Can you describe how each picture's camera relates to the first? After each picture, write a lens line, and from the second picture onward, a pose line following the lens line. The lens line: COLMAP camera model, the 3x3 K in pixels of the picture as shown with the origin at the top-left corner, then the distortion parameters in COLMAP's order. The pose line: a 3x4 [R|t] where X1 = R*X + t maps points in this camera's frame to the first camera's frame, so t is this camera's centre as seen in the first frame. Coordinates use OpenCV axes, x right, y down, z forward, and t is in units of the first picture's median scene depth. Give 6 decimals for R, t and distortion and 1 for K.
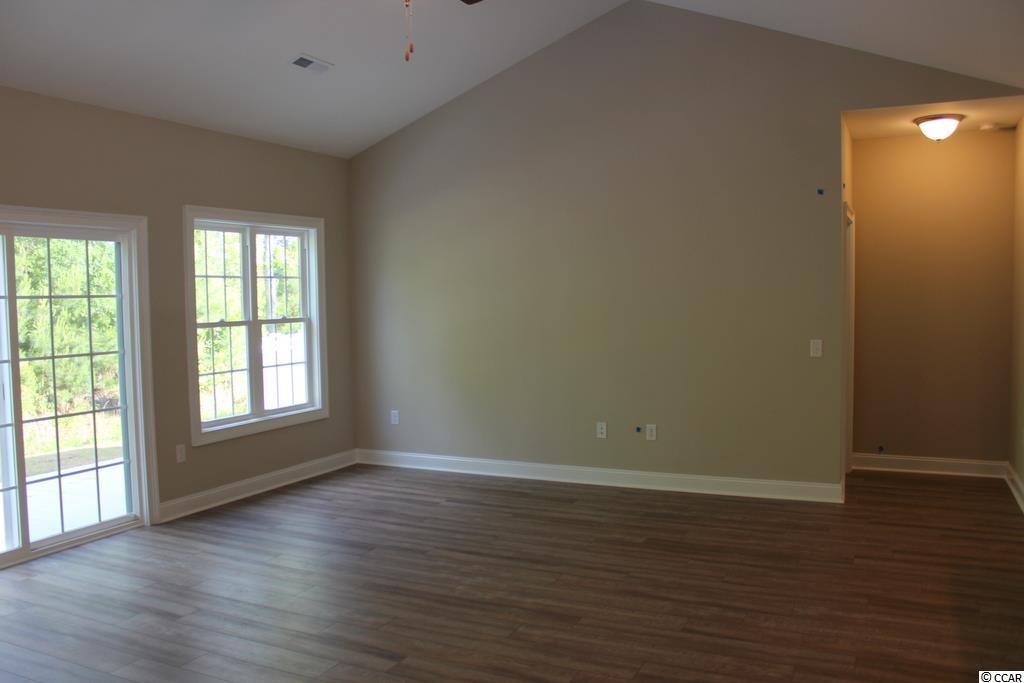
lens RADIAL K [[841.7, 0, 481.8], [0, 841.7, 325.1], [0, 0, 1]] dist [-0.162962, 0.136059]
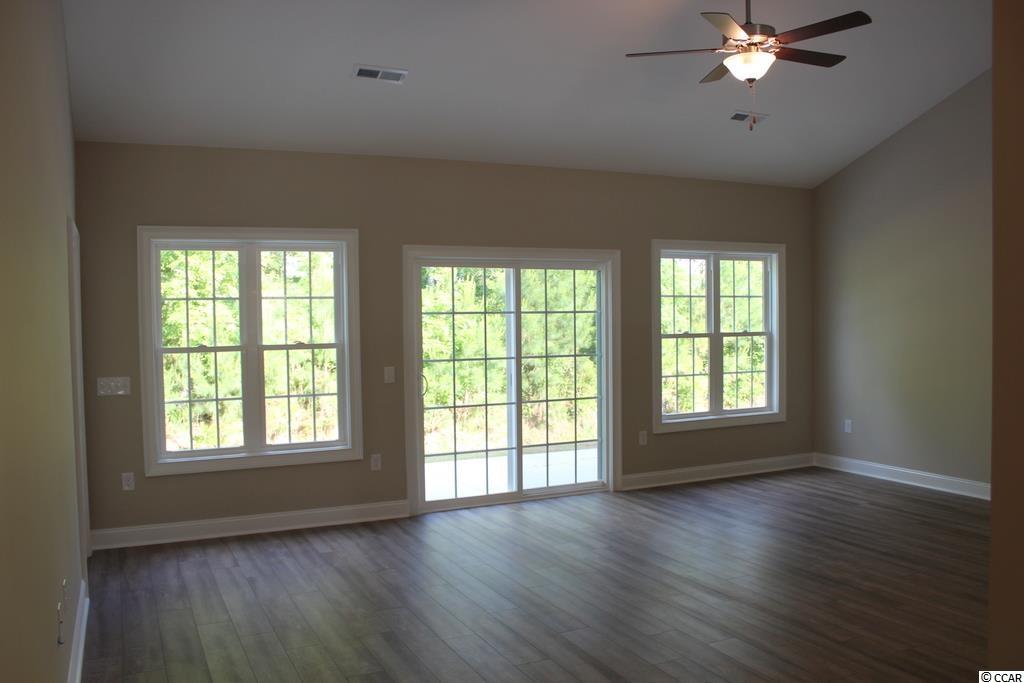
lens RADIAL K [[830.2, 0, 512.0], [0, 830.2, 341.5], [0, 0, 1]] dist [-0.164508, 0.141384]
pose [[0.802141, 0.029441, -0.596409, 0.227903], [-0.026608, 0.999554, 0.013555, -0.002549], [0.596542, 0.004997, 0.802566, -0.131565]]
